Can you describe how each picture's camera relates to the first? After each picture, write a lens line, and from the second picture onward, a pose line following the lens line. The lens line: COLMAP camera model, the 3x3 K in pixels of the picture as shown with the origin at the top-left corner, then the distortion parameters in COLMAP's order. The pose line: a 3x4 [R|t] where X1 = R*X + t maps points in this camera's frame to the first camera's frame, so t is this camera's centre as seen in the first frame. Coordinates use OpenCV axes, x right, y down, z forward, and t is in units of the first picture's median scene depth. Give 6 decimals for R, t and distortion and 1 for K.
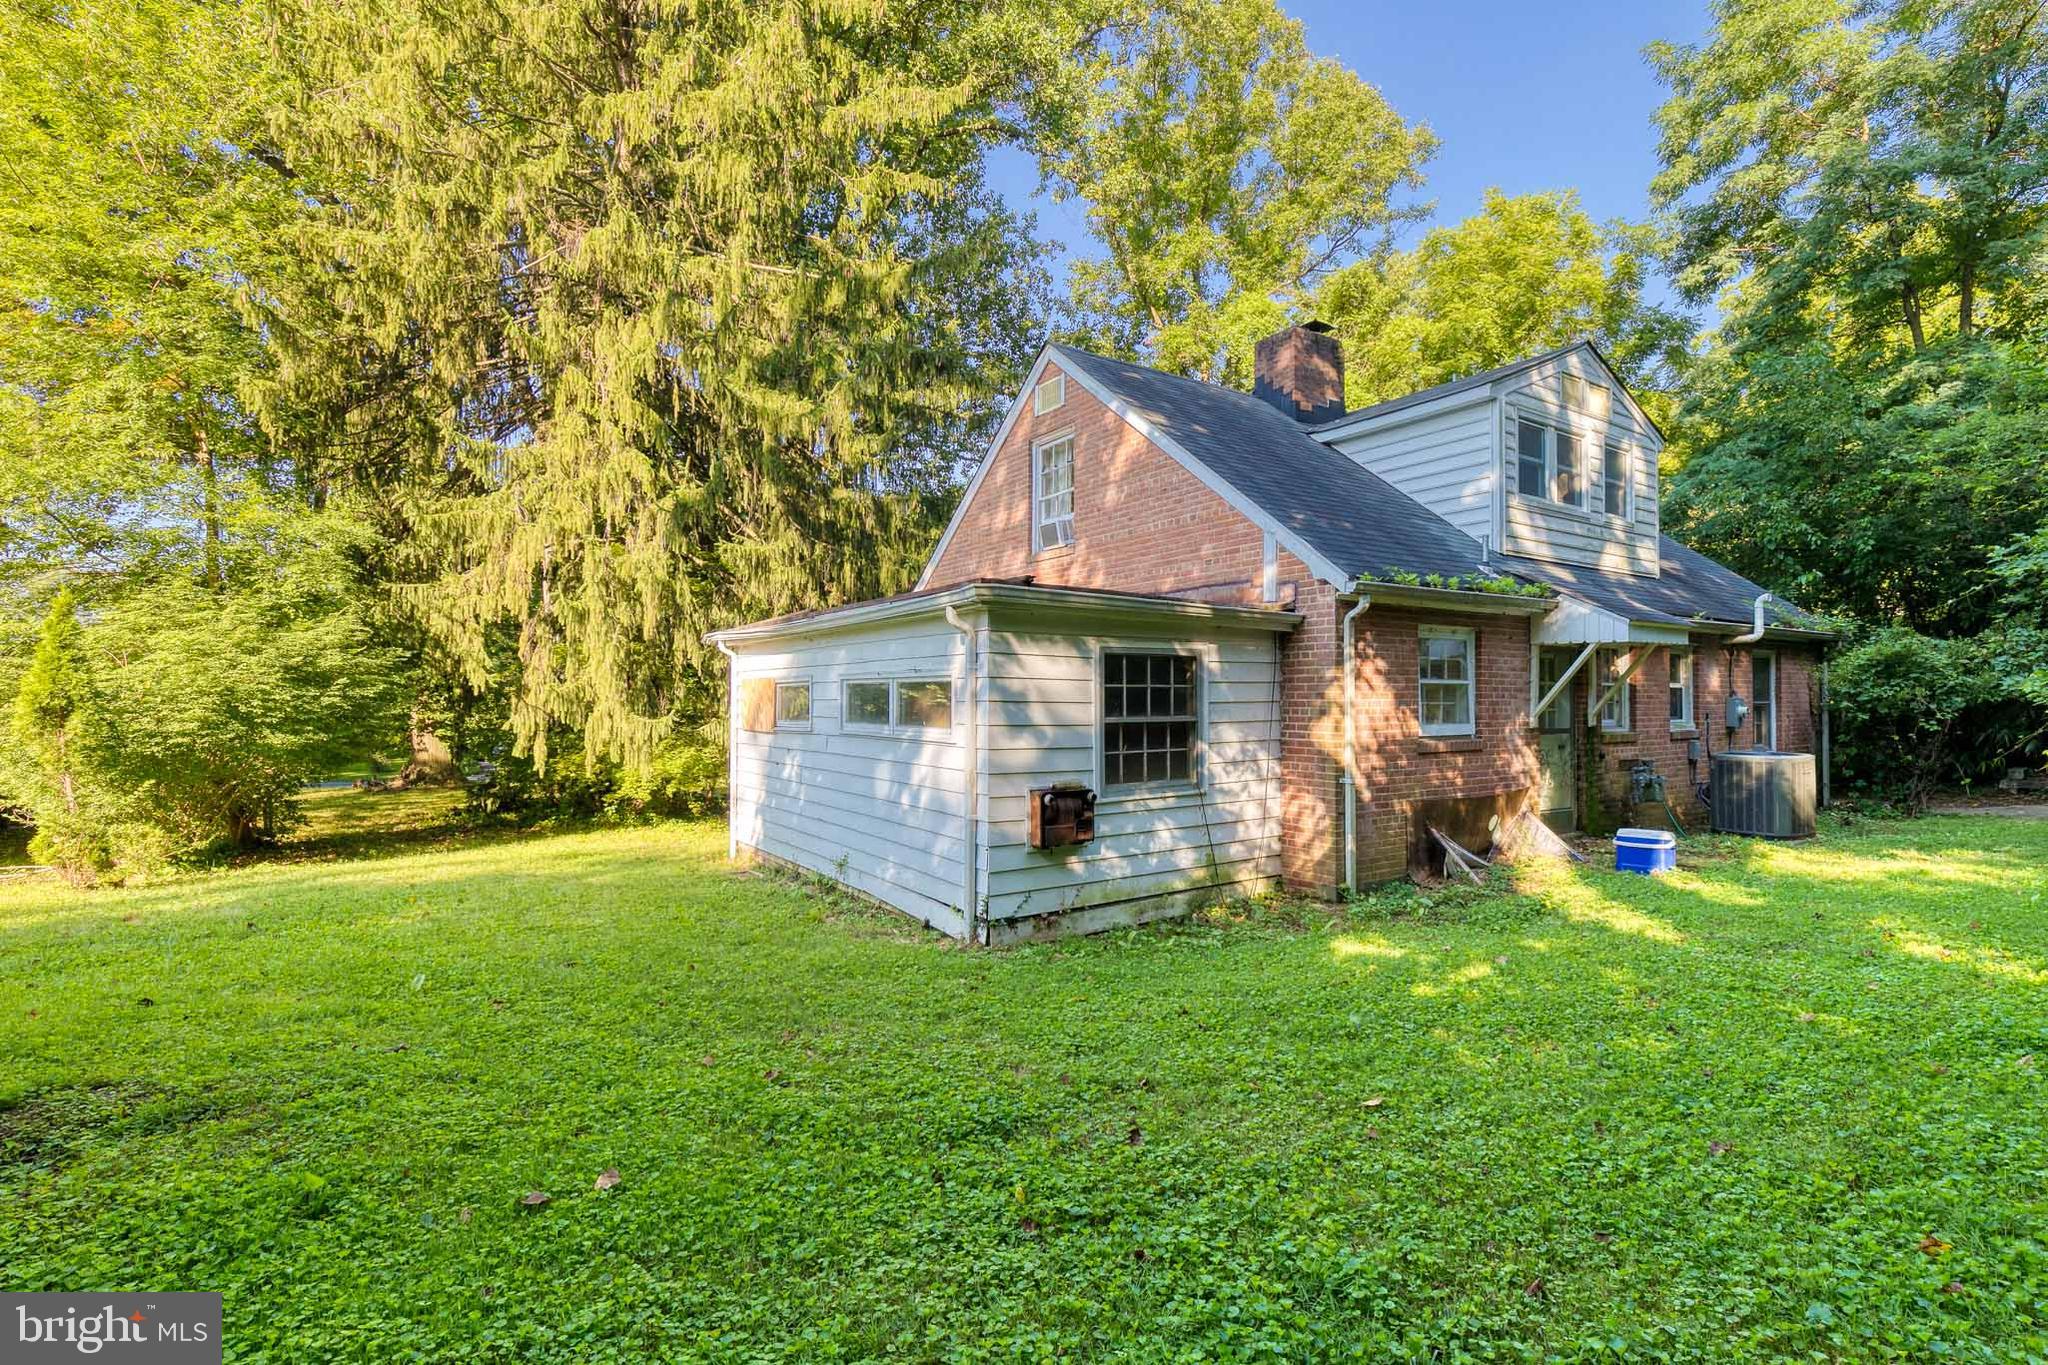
lens RADIAL K [[944.1, 0, 1026.6], [0, 944.1, 685.7], [0, 0, 1]] dist [0.013041, 0.000148]
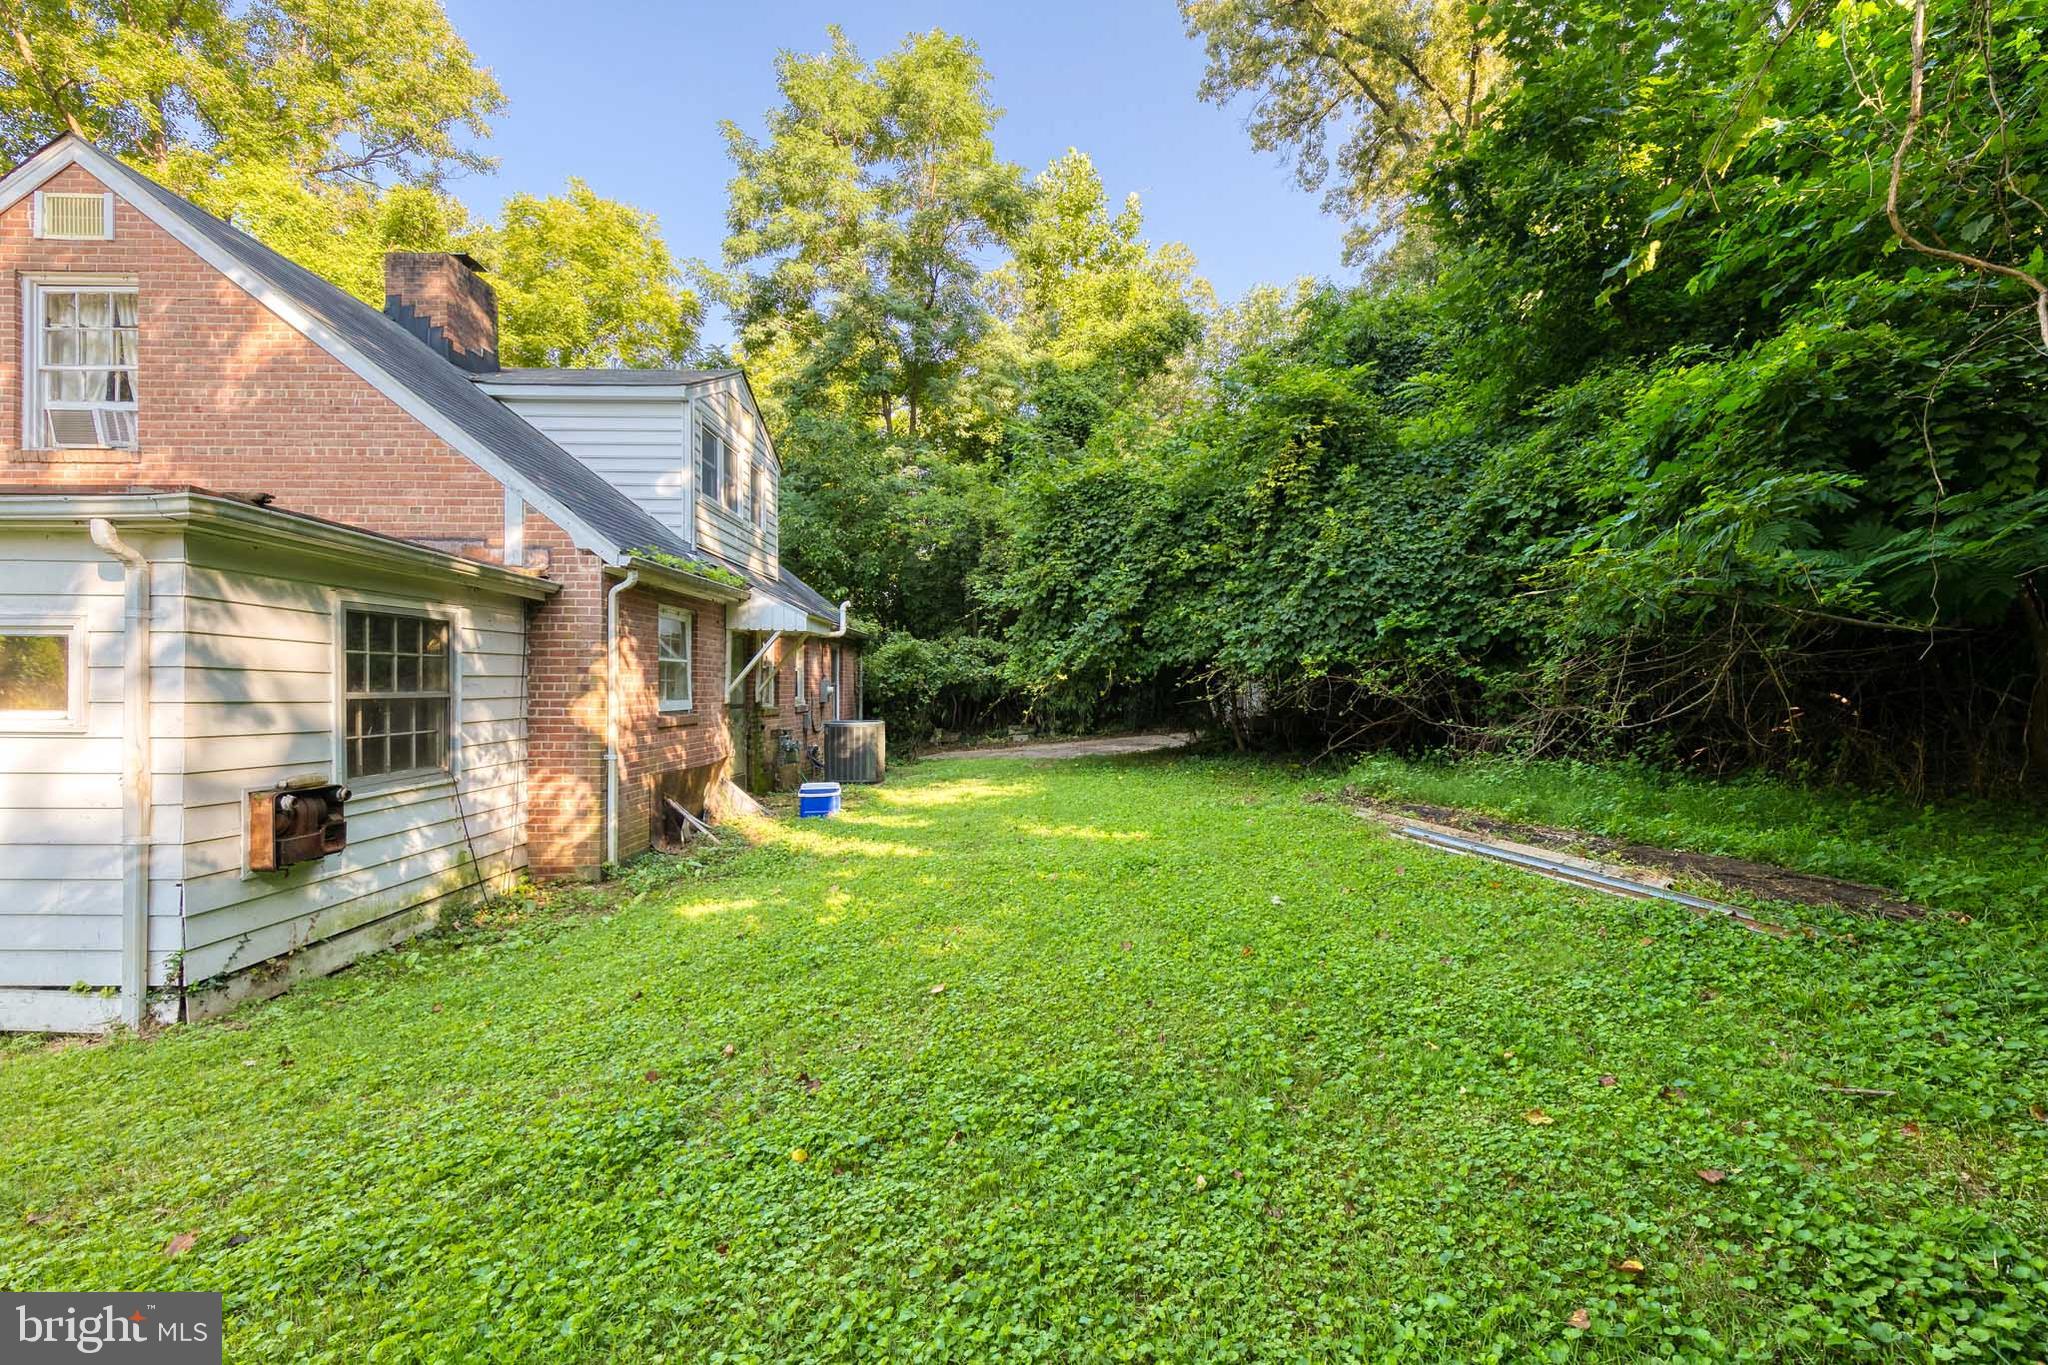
lens RADIAL K [[944.1, 0, 1026.6], [0, 944.1, 685.7], [0, 0, 1]] dist [0.013041, 0.000148]
pose [[0.556292, 0.003614, 0.830979, -0.226621], [-0.013424, 0.999899, 0.004638, 0.014849], [-0.830878, -0.013735, 0.556285, 0.088807]]
